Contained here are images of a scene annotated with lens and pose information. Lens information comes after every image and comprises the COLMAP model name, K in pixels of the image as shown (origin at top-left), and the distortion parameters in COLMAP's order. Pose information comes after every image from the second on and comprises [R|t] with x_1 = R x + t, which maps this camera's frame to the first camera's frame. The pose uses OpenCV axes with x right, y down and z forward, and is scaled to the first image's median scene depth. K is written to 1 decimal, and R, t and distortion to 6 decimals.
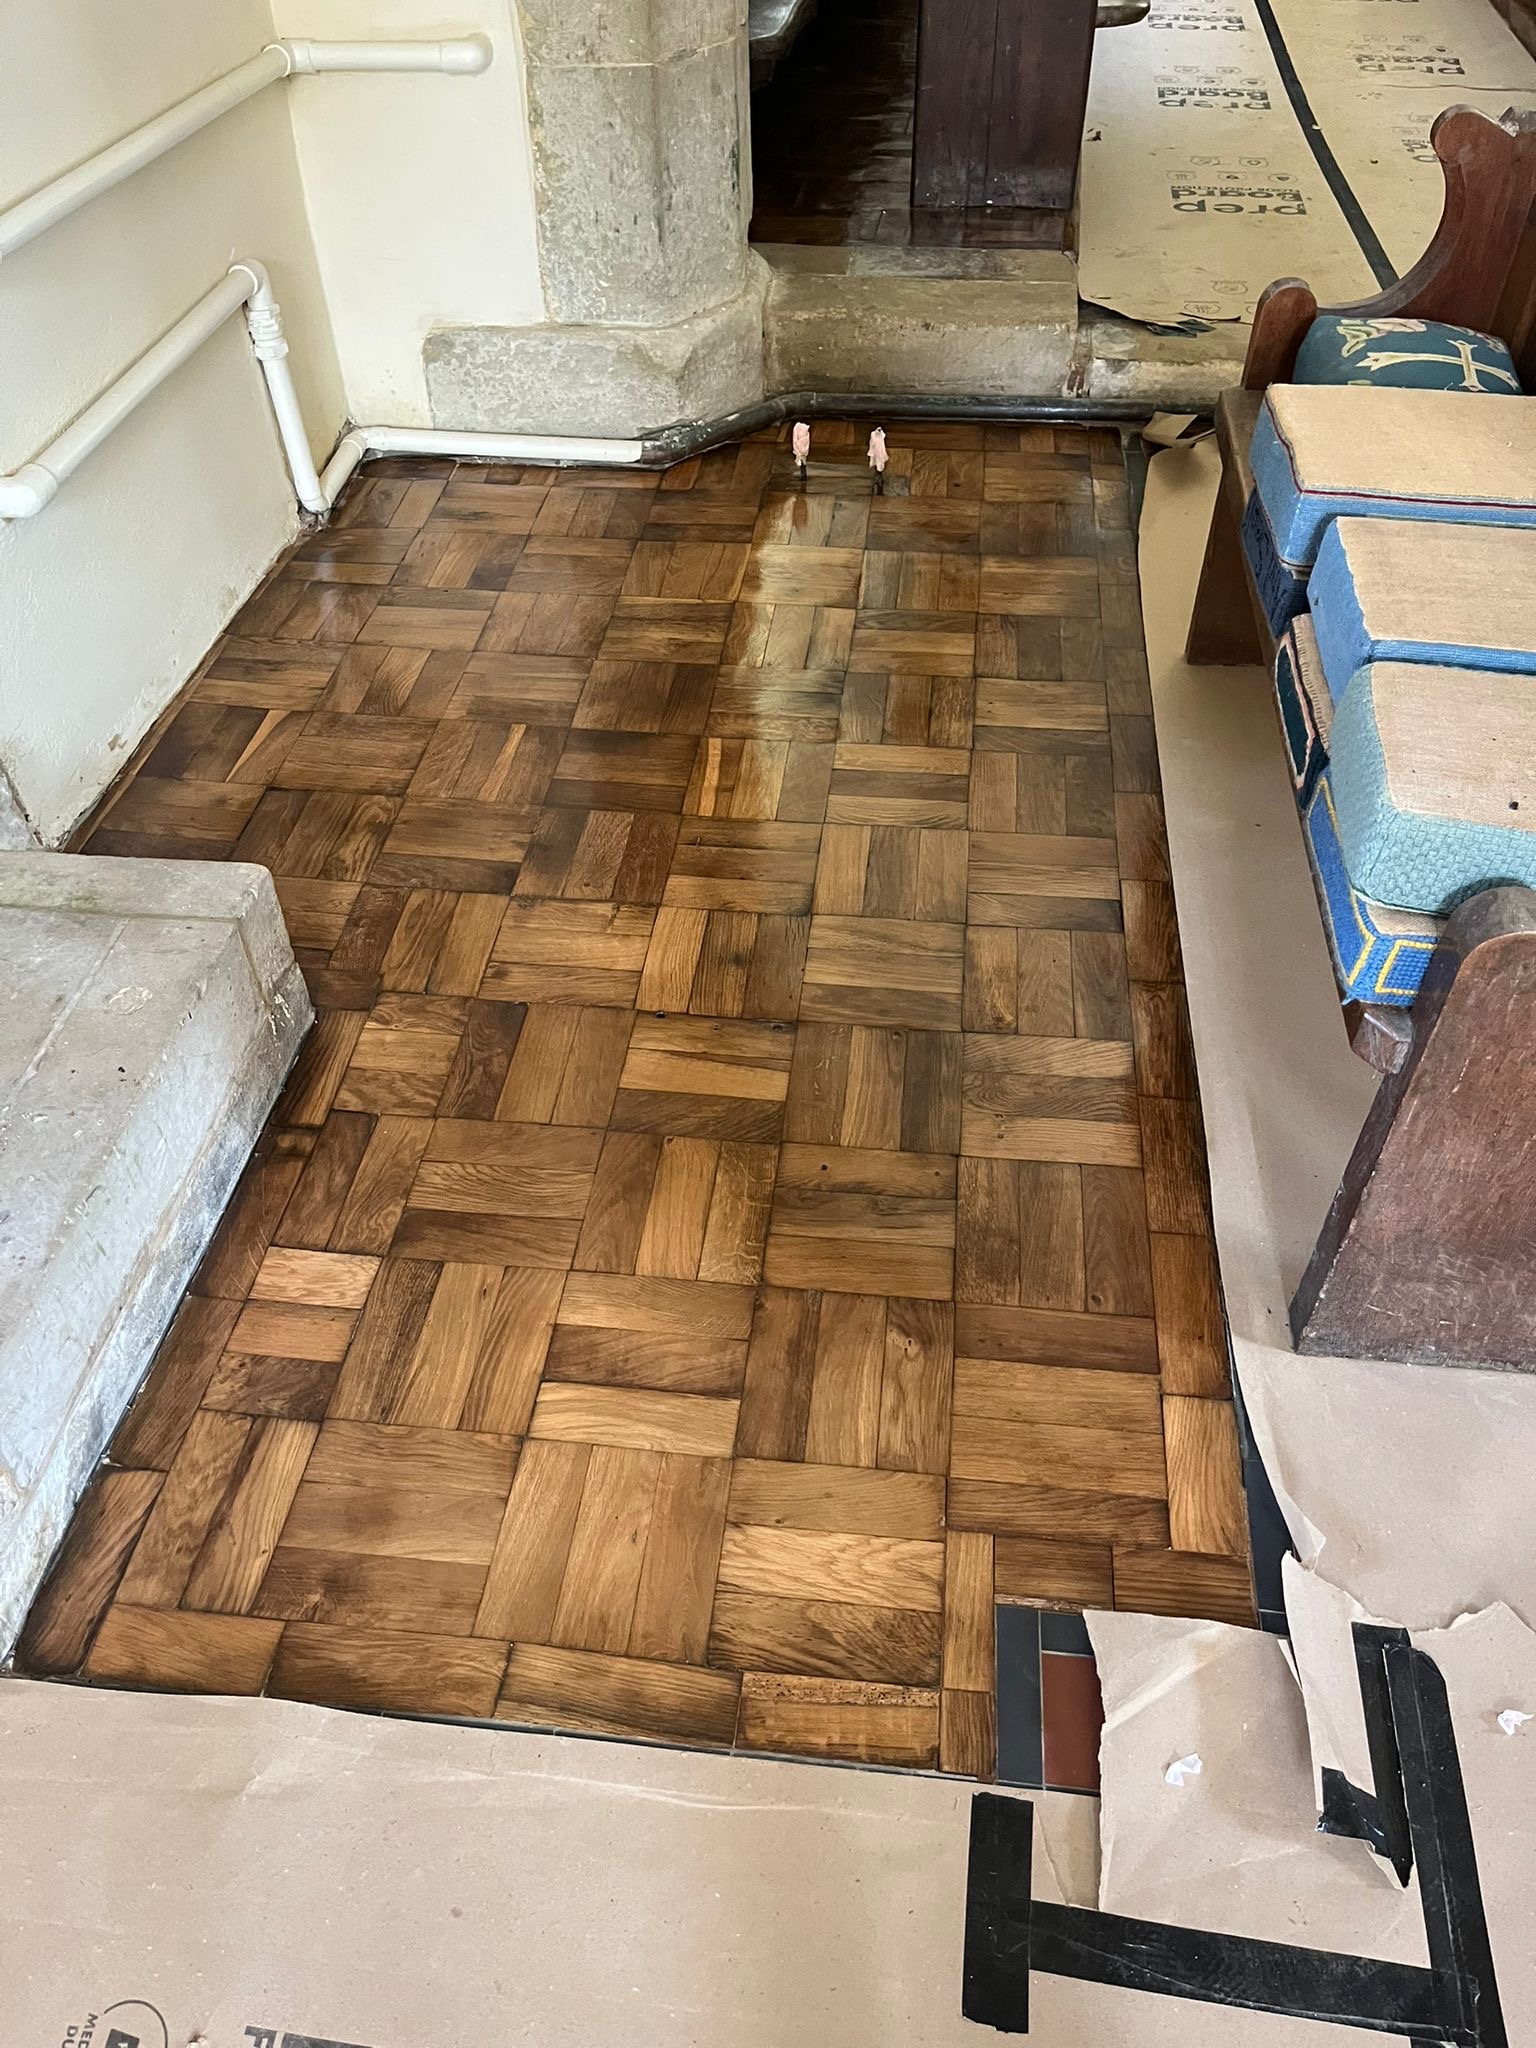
lens RADIAL K [[1558.6, 0, 763.4], [0, 1558.6, 1033.3], [0, 0, 1]] dist [0.035223, -0.059354]
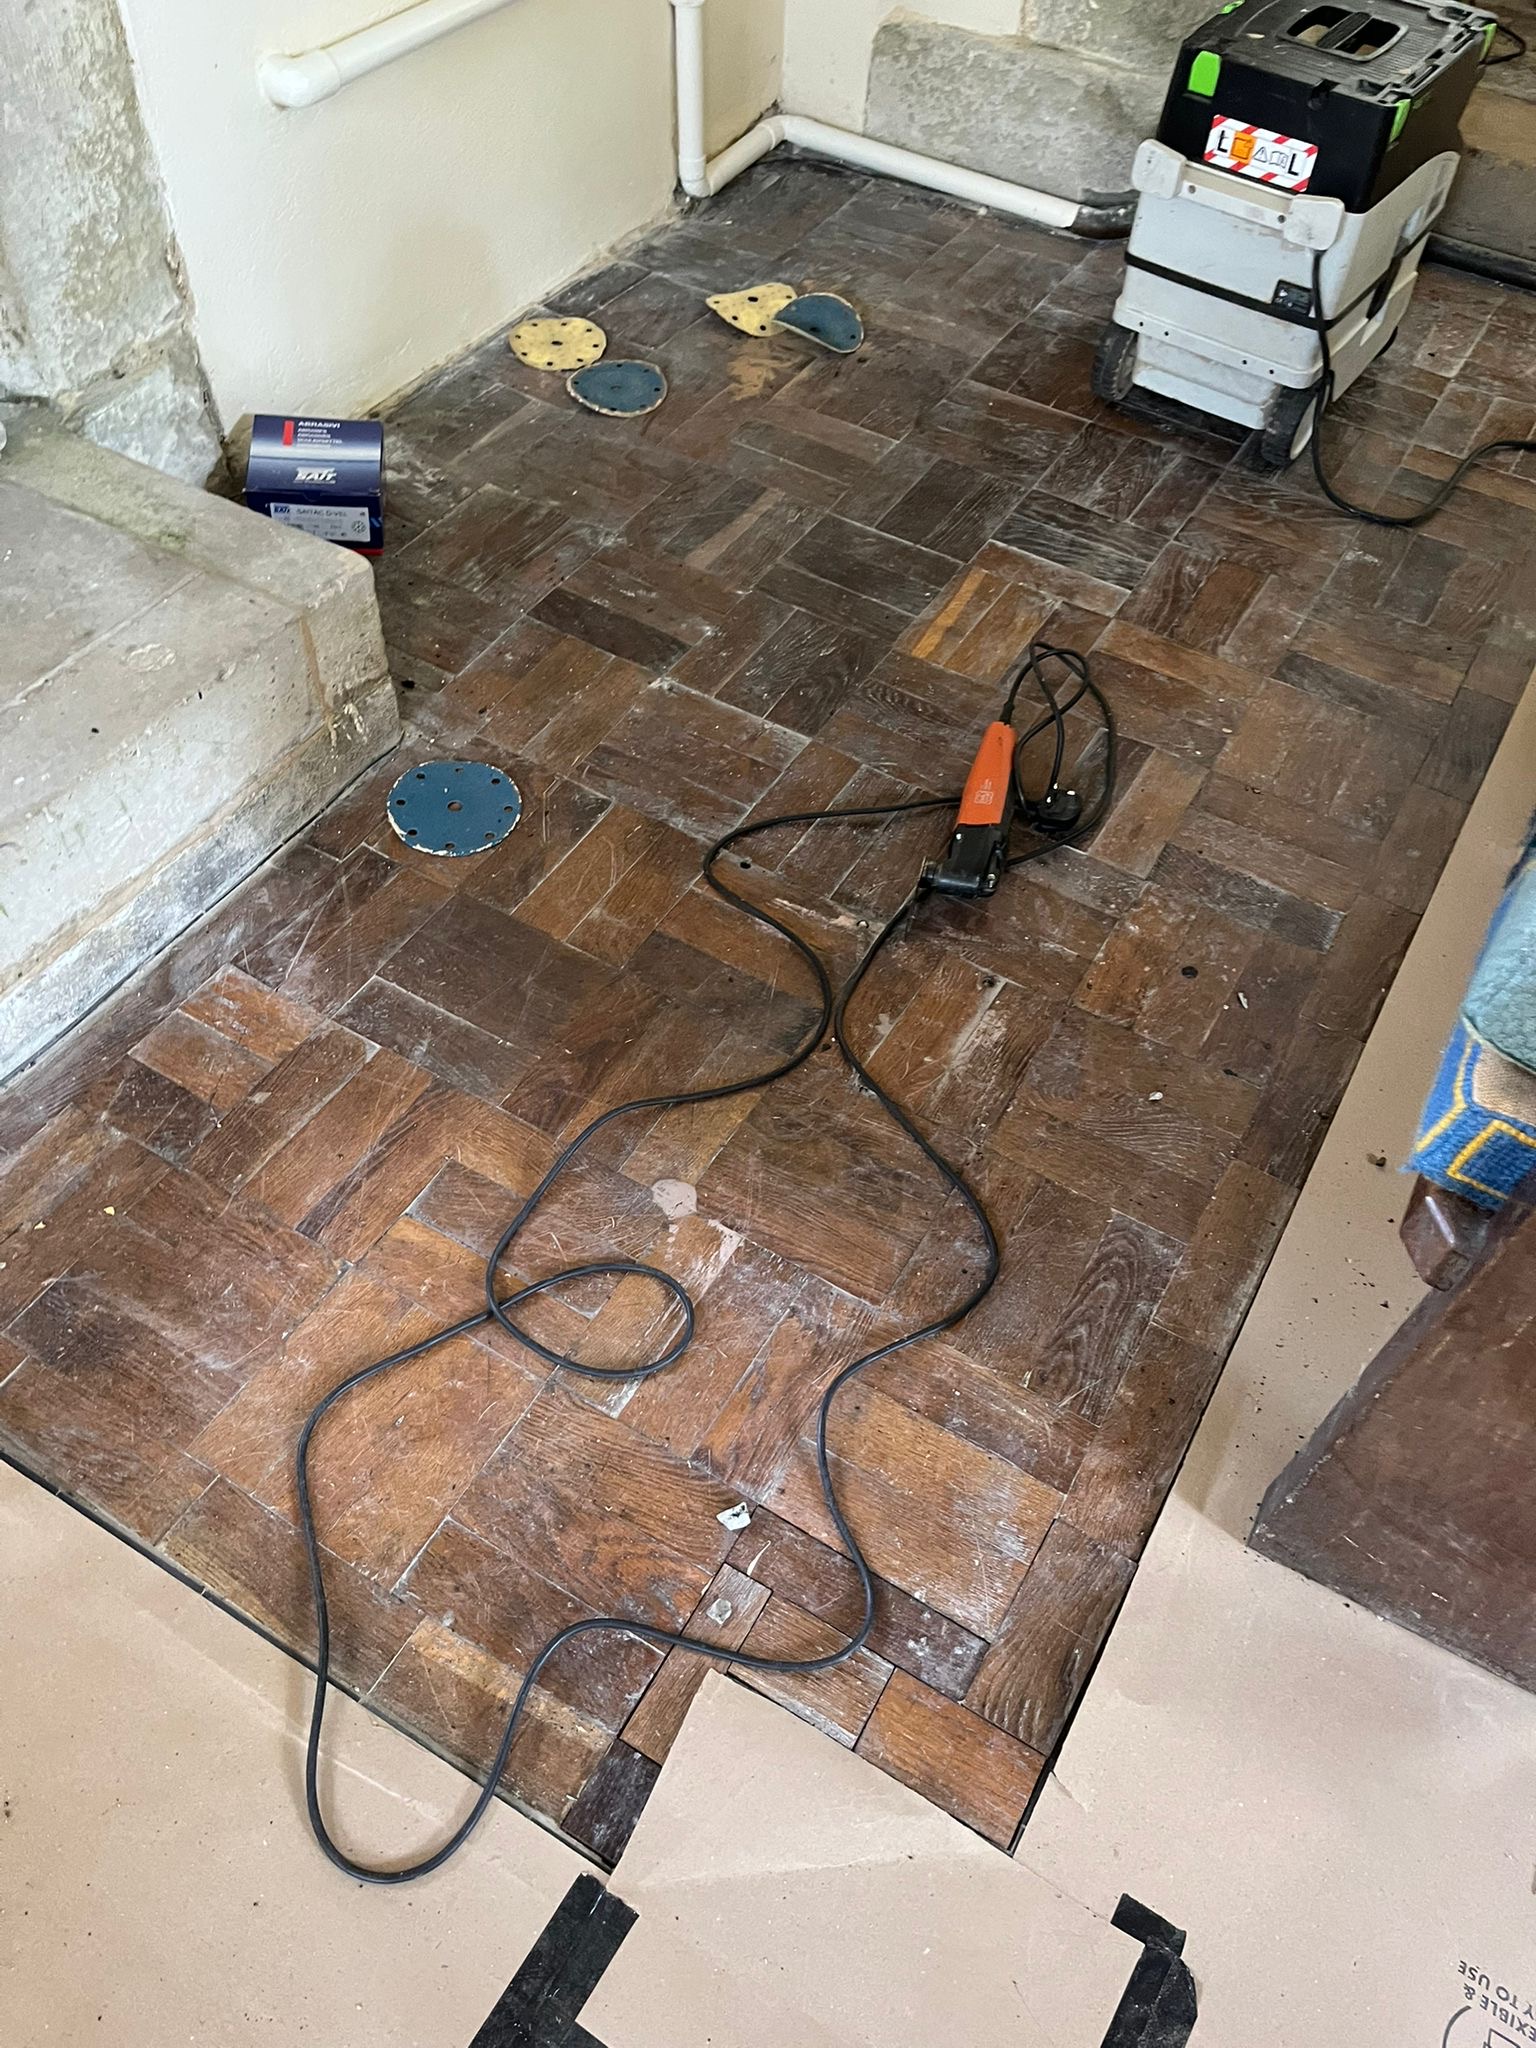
lens RADIAL K [[1558.6, 0, 771.6], [0, 1558.6, 1027.6], [0, 0, 1]] dist [0.035223, -0.059354]
pose [[0.912190, 0.351698, -0.210282, 0.110020], [-0.322736, 0.932838, 0.160169, -0.047824], [0.252490, -0.078239, 0.964431, 0.112024]]
